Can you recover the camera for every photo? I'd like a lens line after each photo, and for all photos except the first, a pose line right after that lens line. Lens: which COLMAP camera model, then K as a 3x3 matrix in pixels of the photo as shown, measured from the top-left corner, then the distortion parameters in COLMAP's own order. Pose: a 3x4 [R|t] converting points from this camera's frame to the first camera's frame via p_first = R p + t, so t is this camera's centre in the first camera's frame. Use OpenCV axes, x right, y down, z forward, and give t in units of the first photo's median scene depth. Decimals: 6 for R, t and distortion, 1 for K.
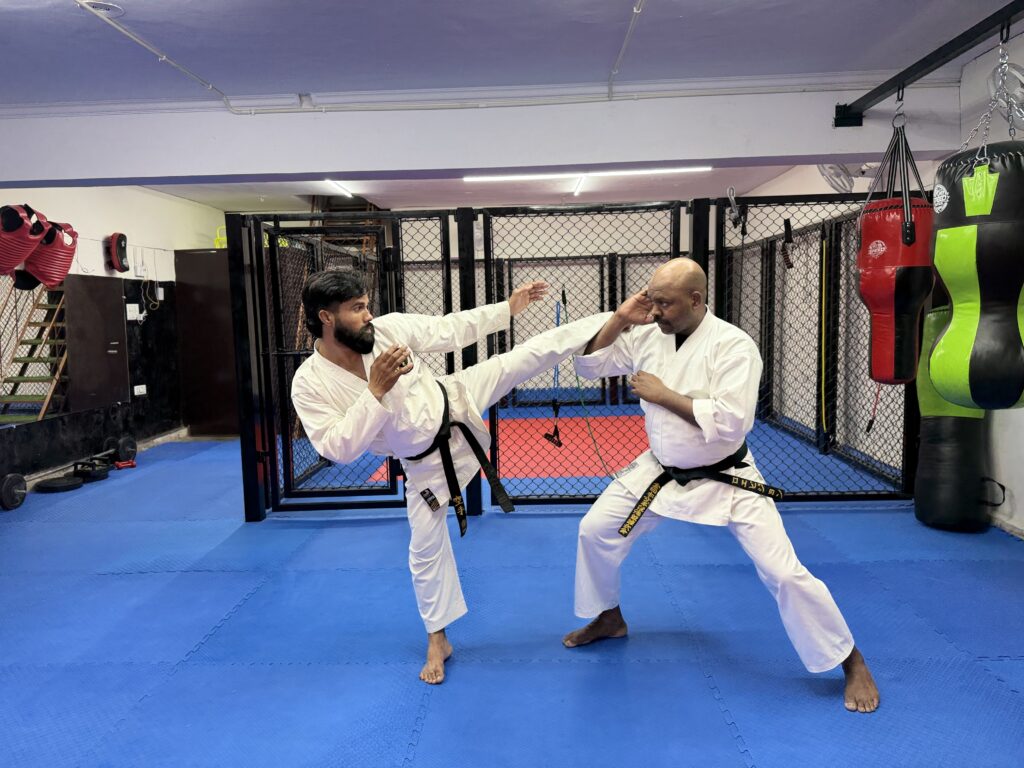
lens RADIAL K [[684.3, 0, 512.0], [0, 684.3, 384.0], [0, 0, 1]] dist [-0.000687, -0.004182]
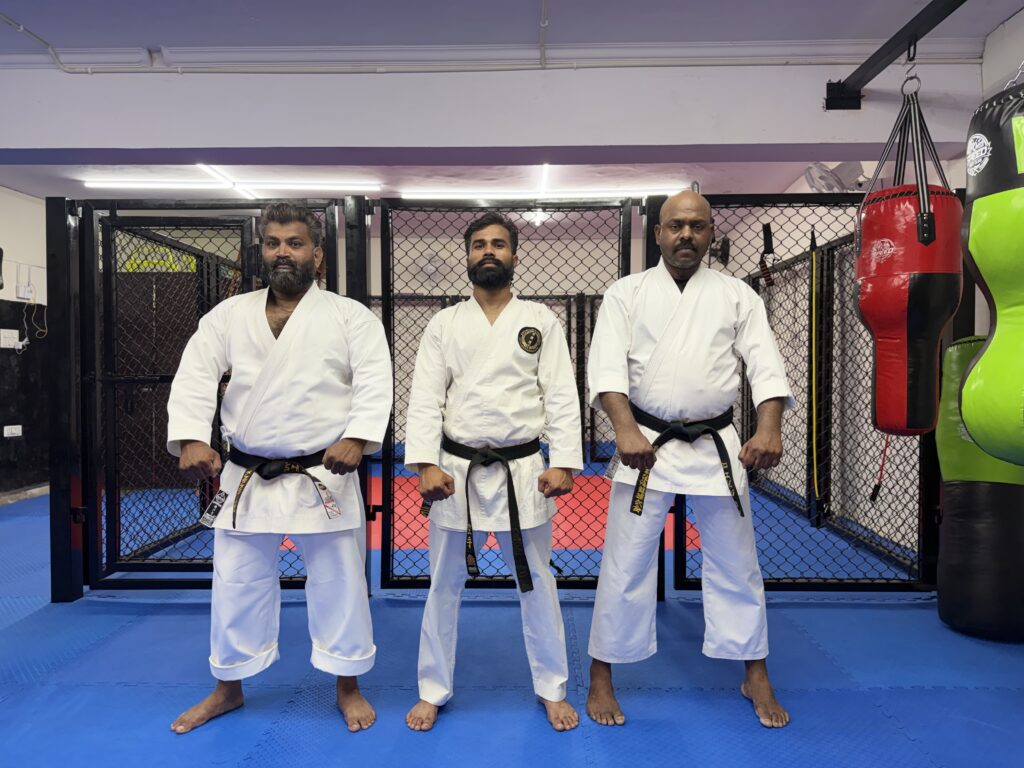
lens RADIAL K [[712.0, 0, 509.0], [0, 712.0, 387.0], [0, 0, 1]] dist [-0.003619, -0.001776]
pose [[0.999494, 0.025462, 0.019061, 0.093776], [-0.023899, 0.996654, -0.078171, 0.015603], [-0.020987, 0.077675, 0.996758, 0.202808]]
